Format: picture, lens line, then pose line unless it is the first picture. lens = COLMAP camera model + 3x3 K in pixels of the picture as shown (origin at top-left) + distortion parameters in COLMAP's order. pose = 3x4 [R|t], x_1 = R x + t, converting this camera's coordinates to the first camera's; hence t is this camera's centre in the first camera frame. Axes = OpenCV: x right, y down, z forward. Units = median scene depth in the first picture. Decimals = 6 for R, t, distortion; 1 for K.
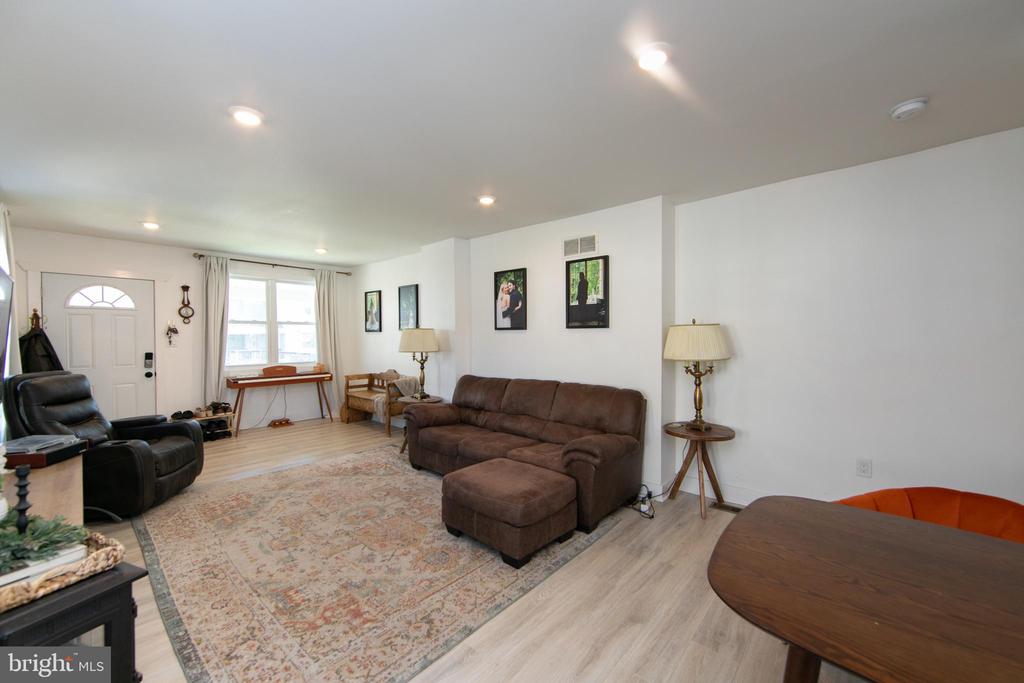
lens RADIAL K [[402.0, 0, 509.7], [0, 402.0, 340.9], [0, 0, 1]] dist [-0.007605, 0.000013]
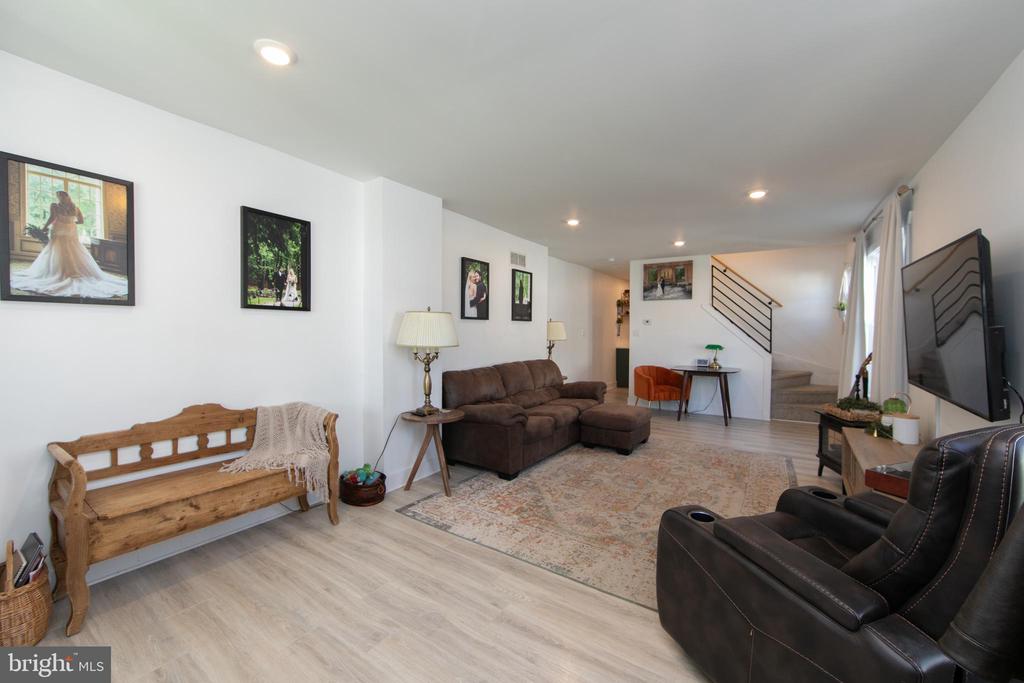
lens RADIAL K [[420.9, 0, 509.5], [0, 420.9, 342.3], [0, 0, 1]] dist [-0.002721, -0.000173]
pose [[-0.155799, -0.021166, 0.987562, -1.121315], [0.011958, 0.999657, 0.023312, 0.006168], [-0.987716, 0.015442, -0.155493, 1.151408]]
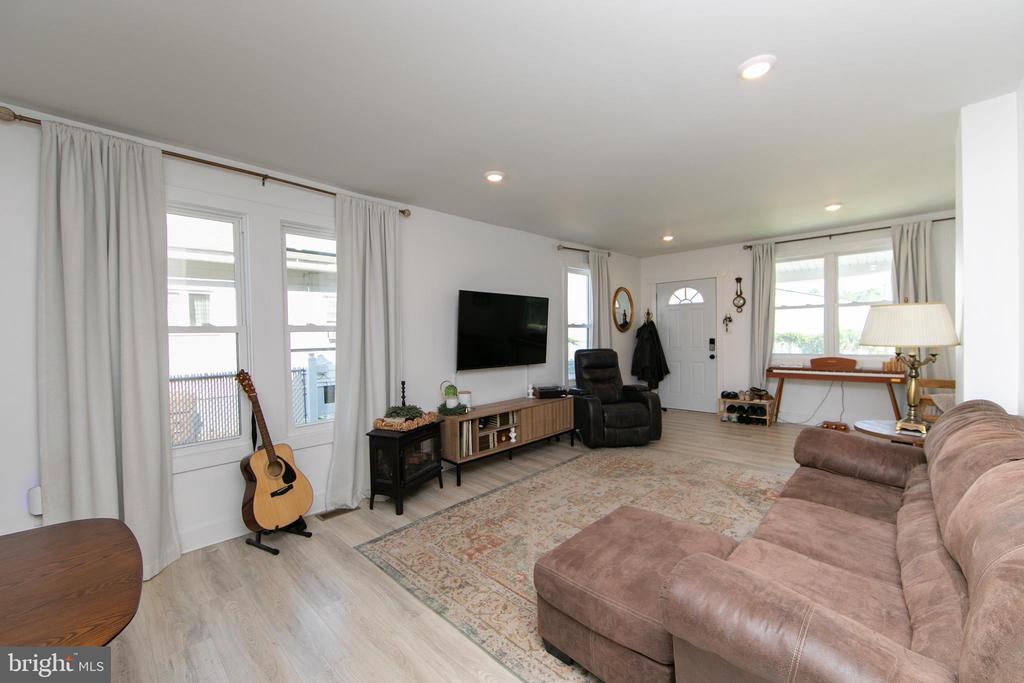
lens RADIAL K [[402.0, 0, 509.7], [0, 402.0, 340.9], [0, 0, 1]] dist [-0.007605, 0.000013]
pose [[-0.035492, 0.023499, -0.999094, 0.411386], [0.011573, 0.999666, 0.023102, 0.002375], [0.999303, -0.010743, -0.035752, 0.553964]]
